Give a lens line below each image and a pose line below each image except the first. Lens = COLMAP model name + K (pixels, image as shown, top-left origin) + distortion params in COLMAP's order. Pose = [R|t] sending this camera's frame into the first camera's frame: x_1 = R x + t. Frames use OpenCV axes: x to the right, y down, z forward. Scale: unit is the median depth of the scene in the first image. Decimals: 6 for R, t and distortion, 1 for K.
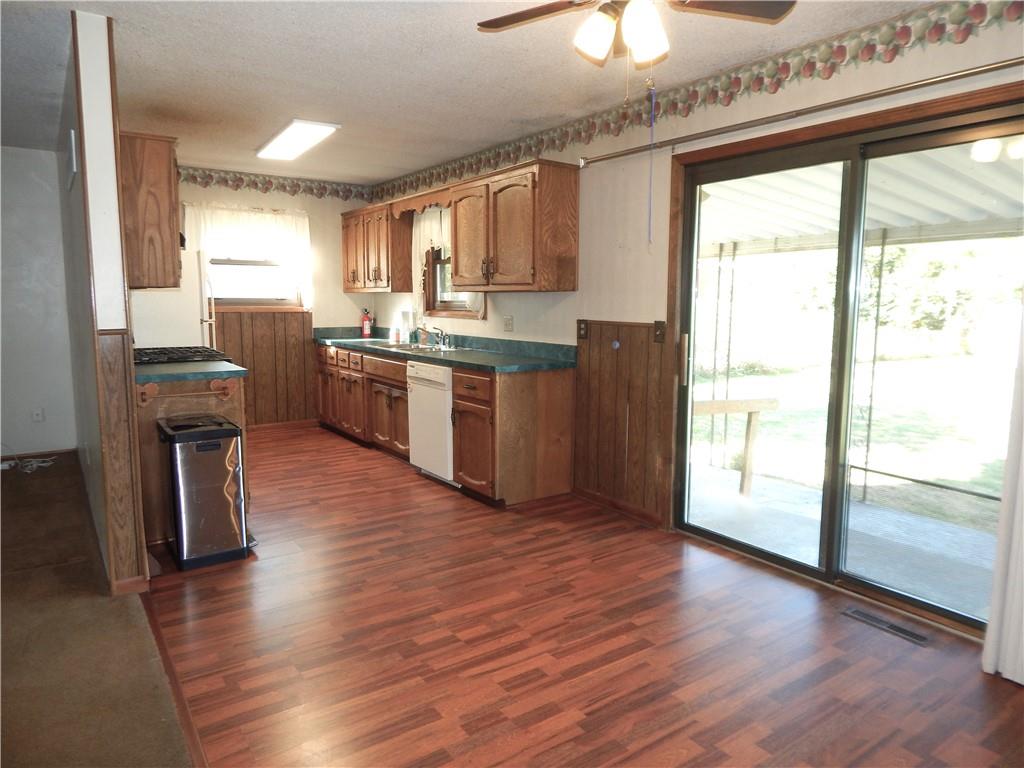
lens RADIAL K [[676.3, 0, 518.7], [0, 676.3, 380.0], [0, 0, 1]] dist [0.001856, -0.007908]
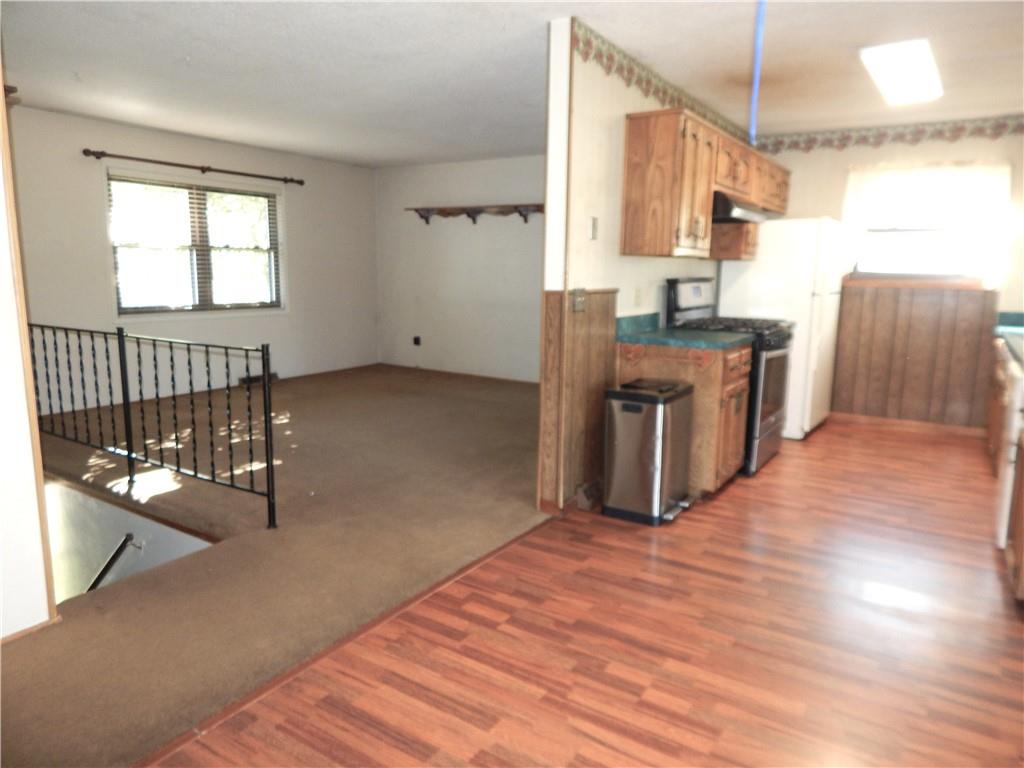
lens RADIAL K [[676.3, 0, 512.6], [0, 676.3, 379.5], [0, 0, 1]] dist [0.001856, -0.007908]
pose [[0.374391, 0.150035, -0.915053, 0.387035], [-0.124356, 0.986033, 0.110793, -0.034643], [0.918895, 0.072312, 0.387819, 0.394815]]
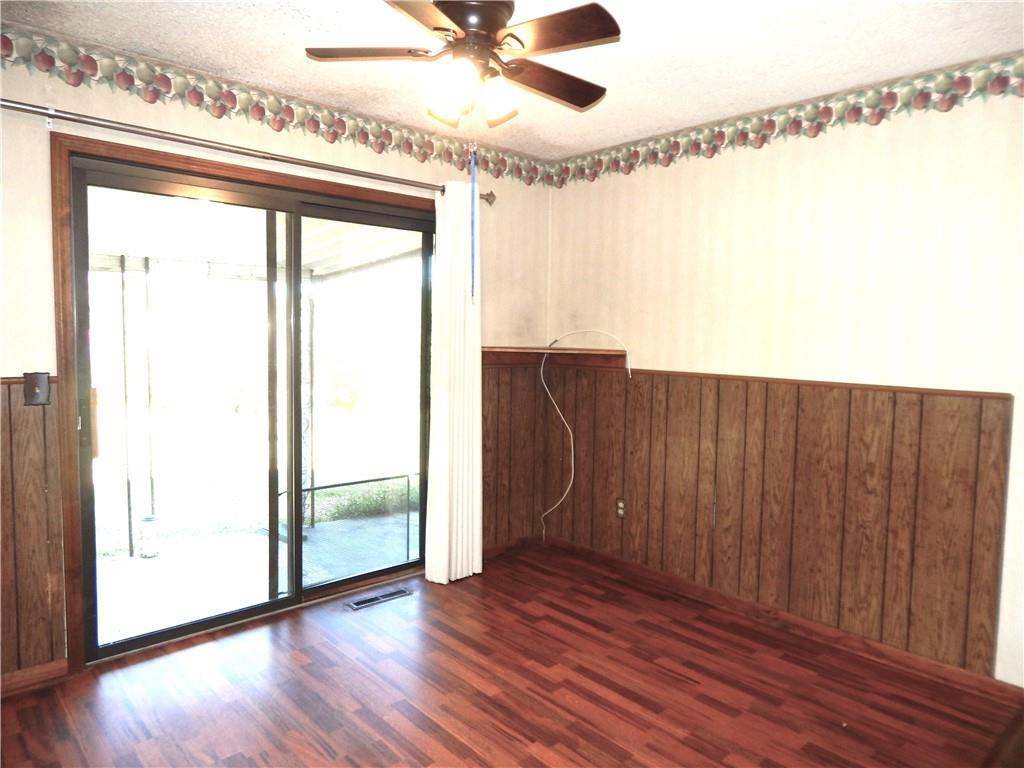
lens RADIAL K [[676.3, 0, 516.0], [0, 676.3, 386.6], [0, 0, 1]] dist [0.001856, -0.007908]
pose [[-0.132902, -0.087972, 0.987217, -0.614886], [0.103008, 0.989433, 0.102036, -0.114447], [-0.985762, 0.115252, -0.122436, 0.753684]]
